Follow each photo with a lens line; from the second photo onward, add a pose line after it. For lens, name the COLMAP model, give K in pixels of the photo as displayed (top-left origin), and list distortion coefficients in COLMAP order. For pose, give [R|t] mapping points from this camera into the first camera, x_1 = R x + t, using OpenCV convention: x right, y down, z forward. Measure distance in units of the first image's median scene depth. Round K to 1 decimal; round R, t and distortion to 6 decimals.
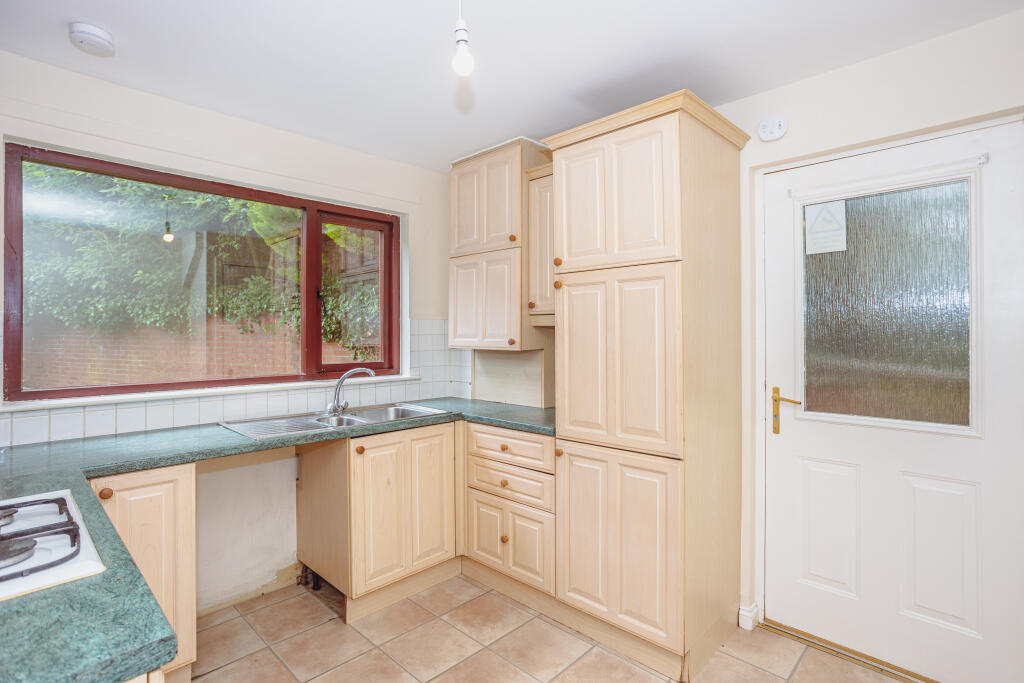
lens RADIAL K [[504.3, 0, 510.3], [0, 504.3, 334.1], [0, 0, 1]] dist [-0.003044, -0.000191]
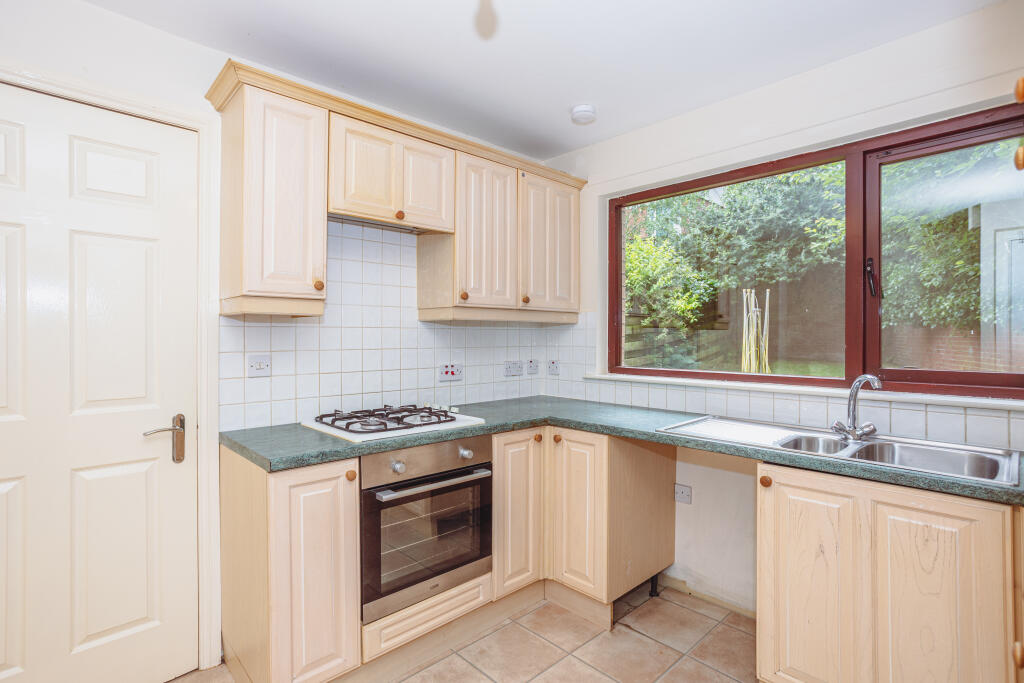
lens RADIAL K [[505.3, 0, 512.0], [0, 505.3, 341.5], [0, 0, 1]] dist [-0.003620, 0.000083]
pose [[-0.030747, 0.010871, -0.999468, 0.456445], [-0.004676, 0.999928, 0.011020, 0.022510], [0.999516, 0.005012, -0.030694, 0.679742]]
